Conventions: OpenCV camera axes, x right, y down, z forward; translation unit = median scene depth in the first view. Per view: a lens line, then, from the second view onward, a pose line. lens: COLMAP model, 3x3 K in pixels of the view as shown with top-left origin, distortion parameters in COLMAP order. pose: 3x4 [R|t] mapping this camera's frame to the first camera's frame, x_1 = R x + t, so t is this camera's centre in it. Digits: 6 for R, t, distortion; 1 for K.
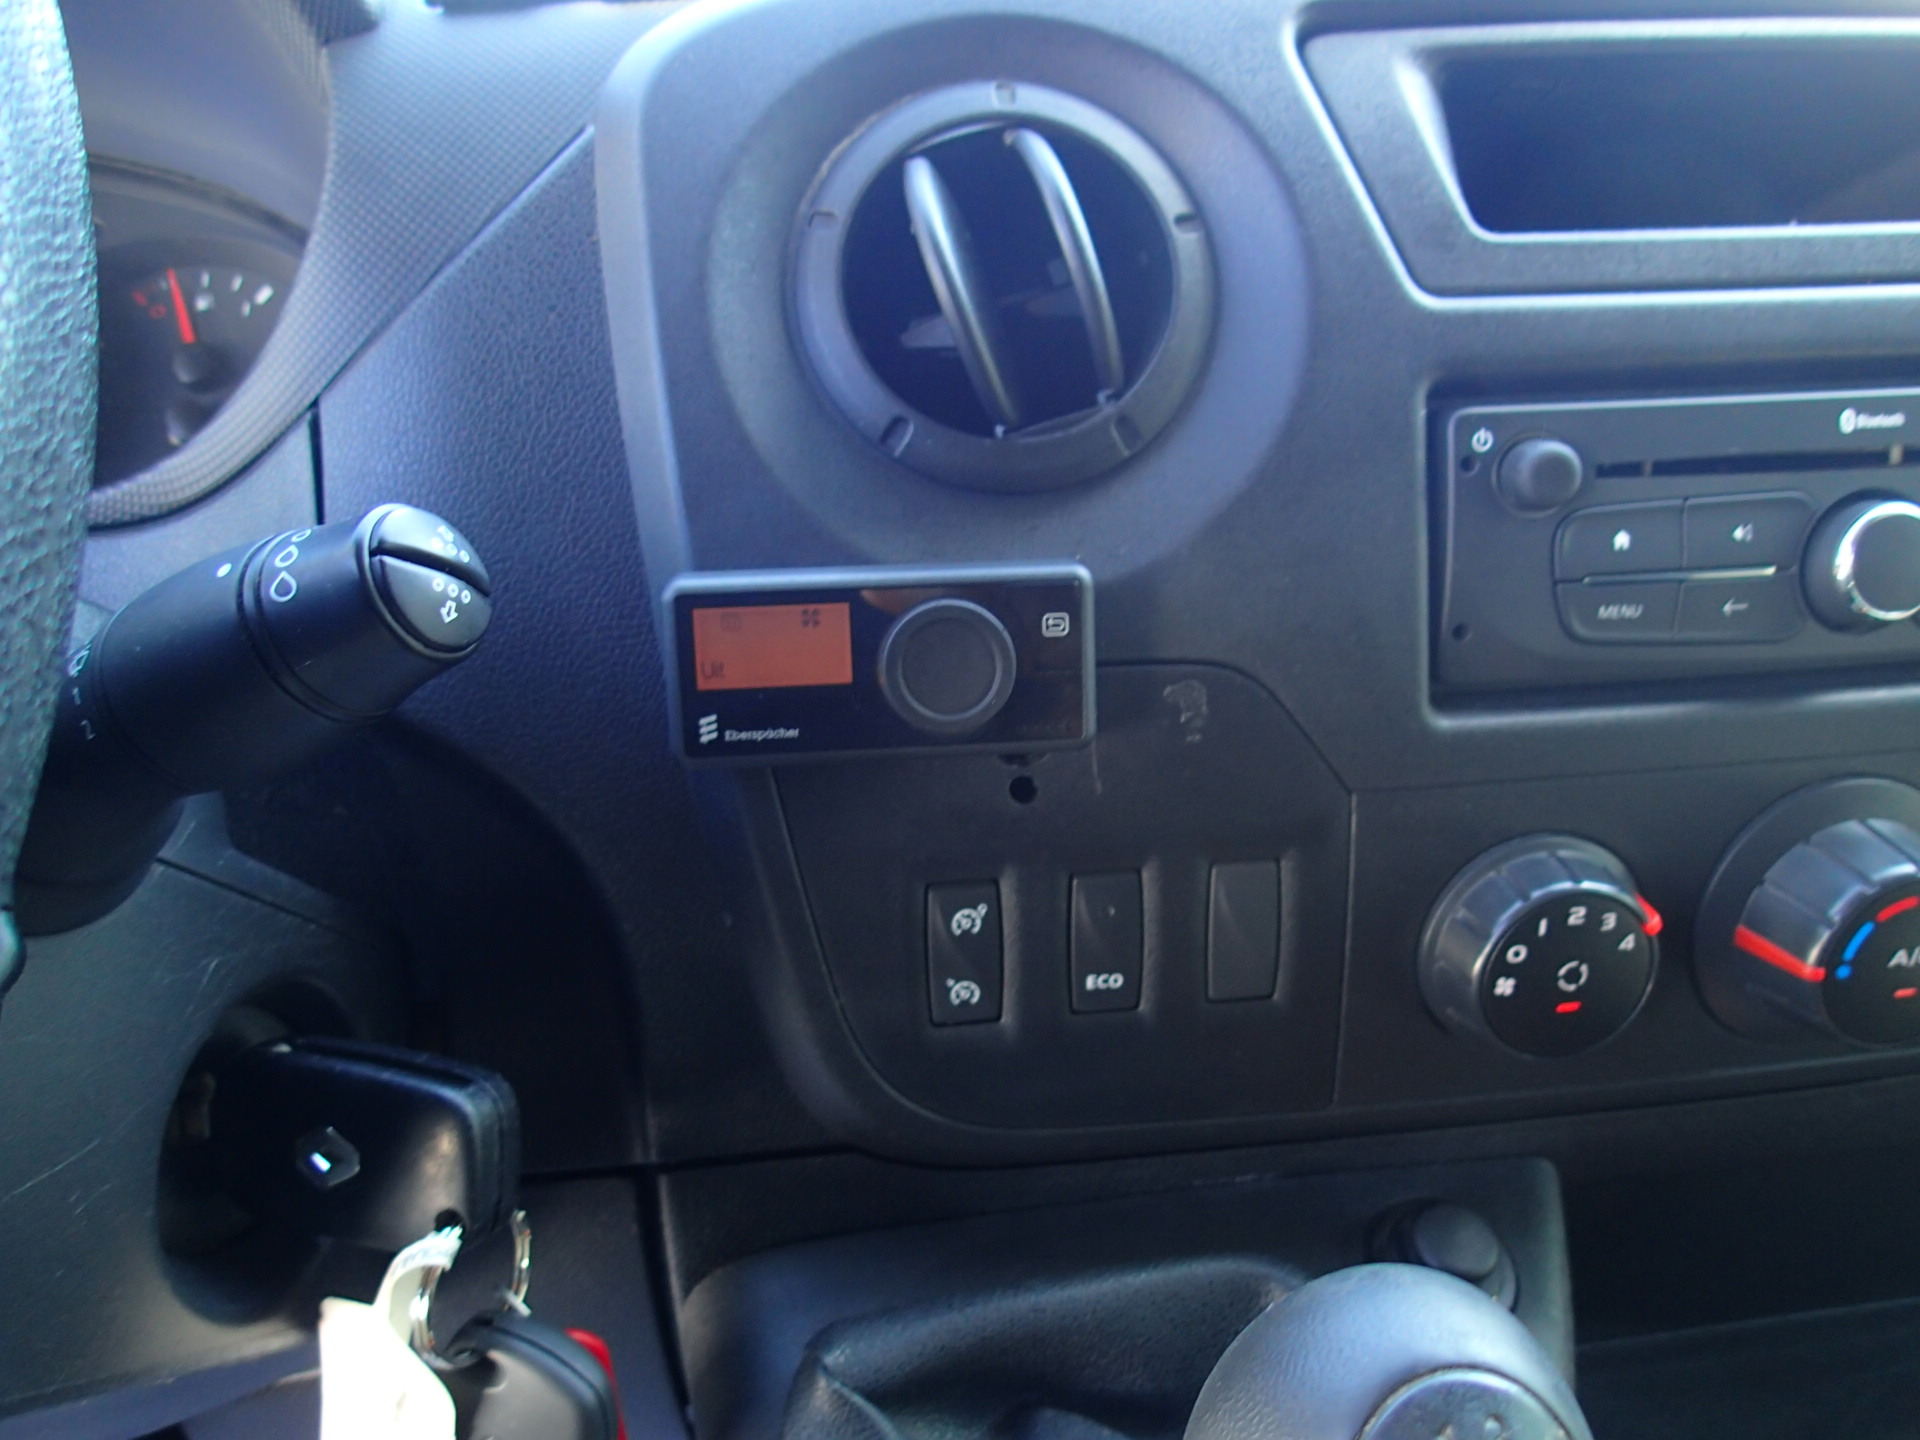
lens RADIAL K [[1427.5, 0, 968.1], [0, 1427.5, 714.4], [0, 0, 1]] dist [0.011364, -0.009886]
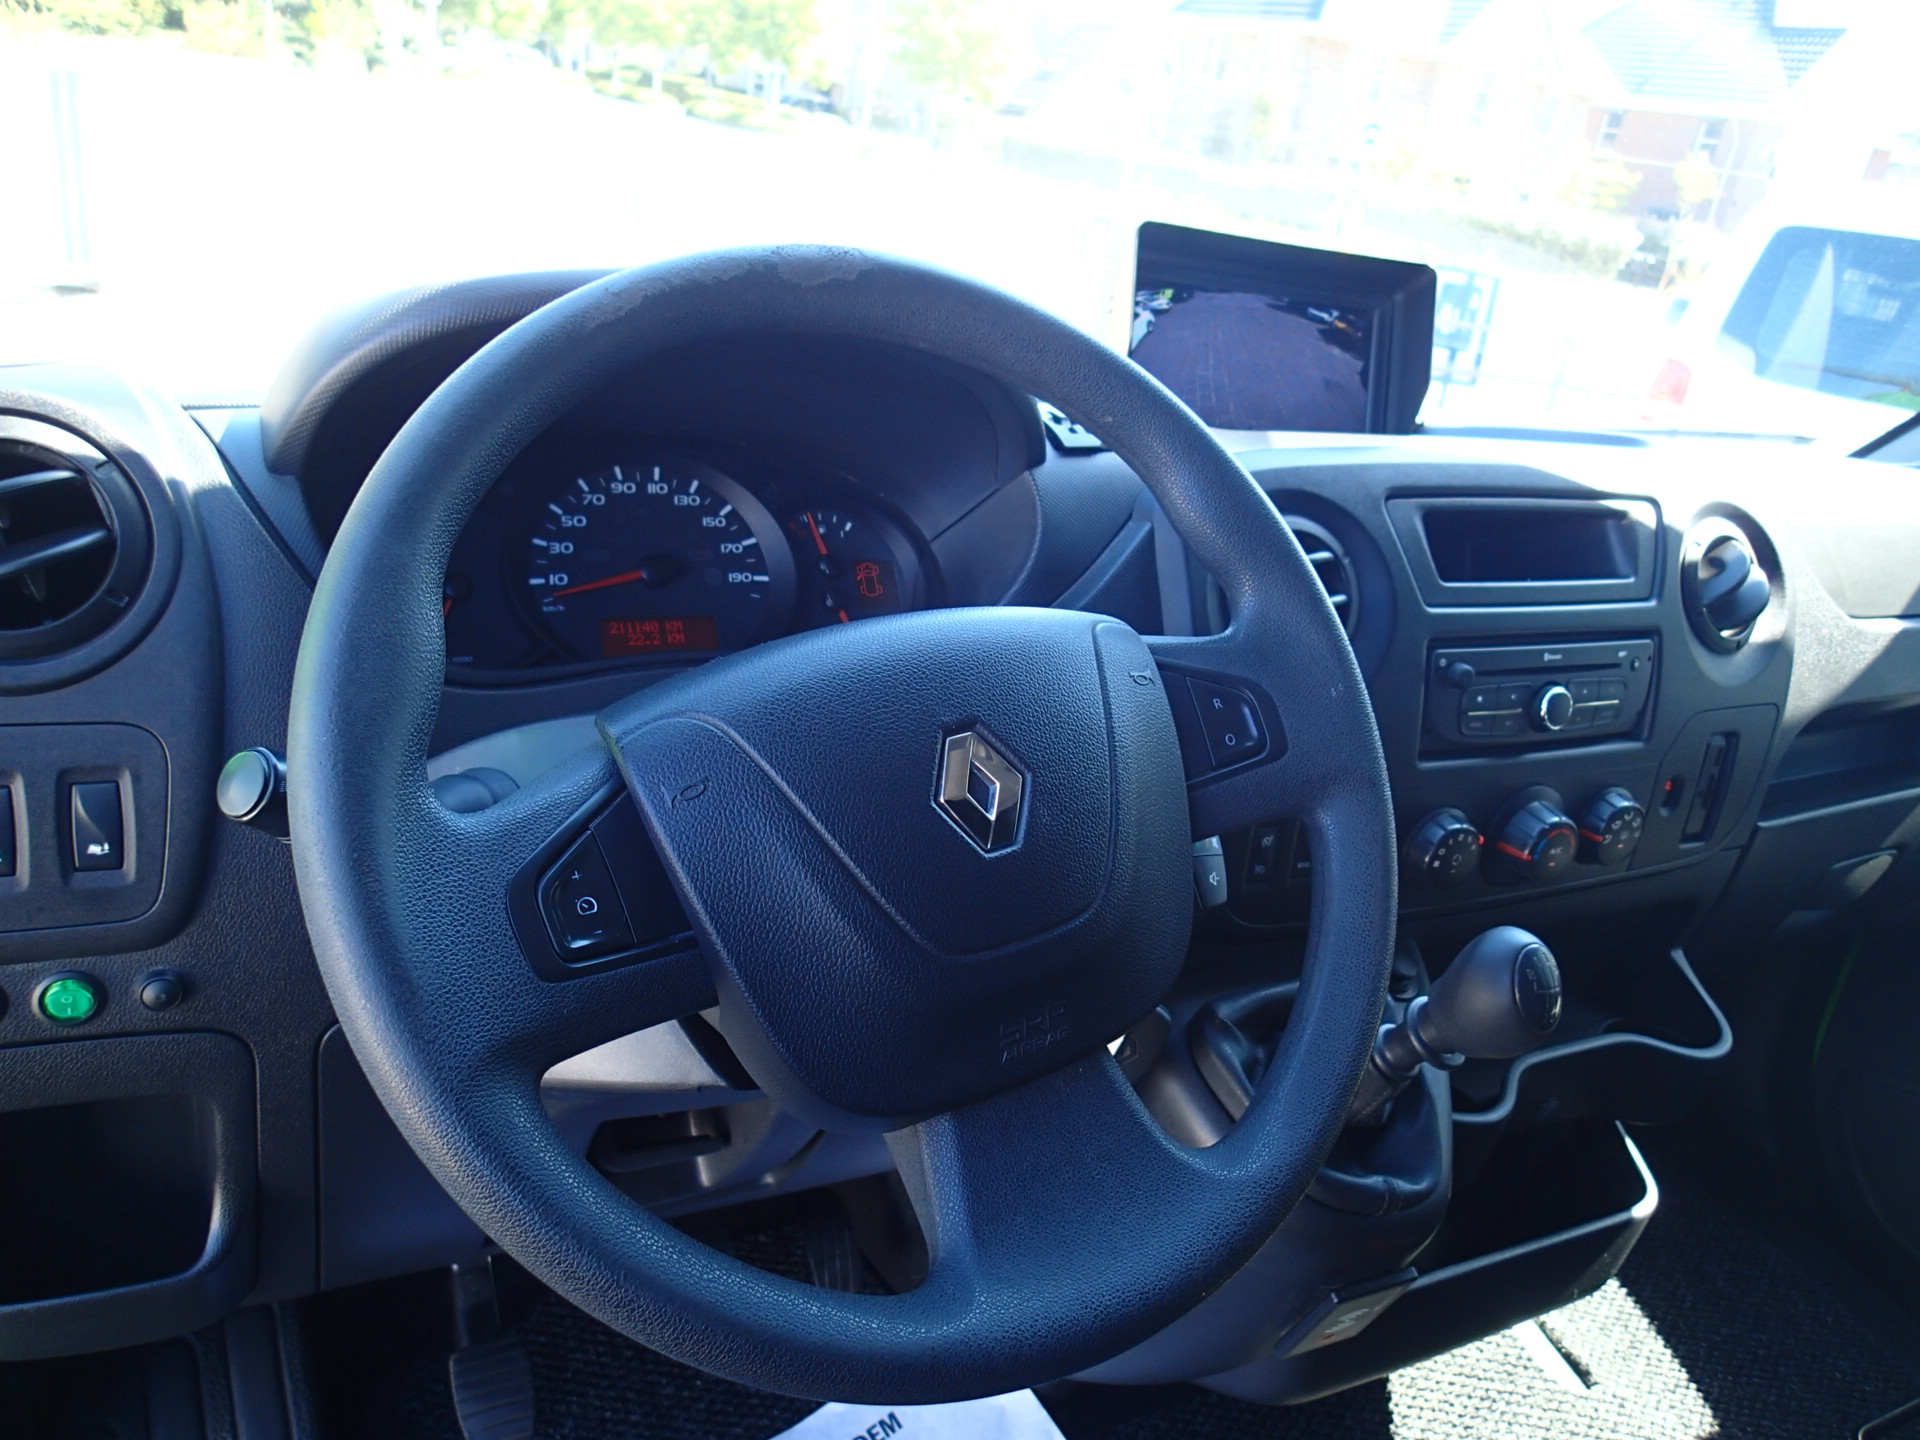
lens RADIAL K [[1436.1, 0, 960.6], [0, 1436.1, 718.7], [0, 0, 1]] dist [0.010065, -0.003293]
pose [[0.935740, 0.019177, 0.352168, -1.445010], [-0.031157, 0.999111, 0.028383, -0.133259], [-0.351310, -0.037532, 0.935506, -1.223384]]
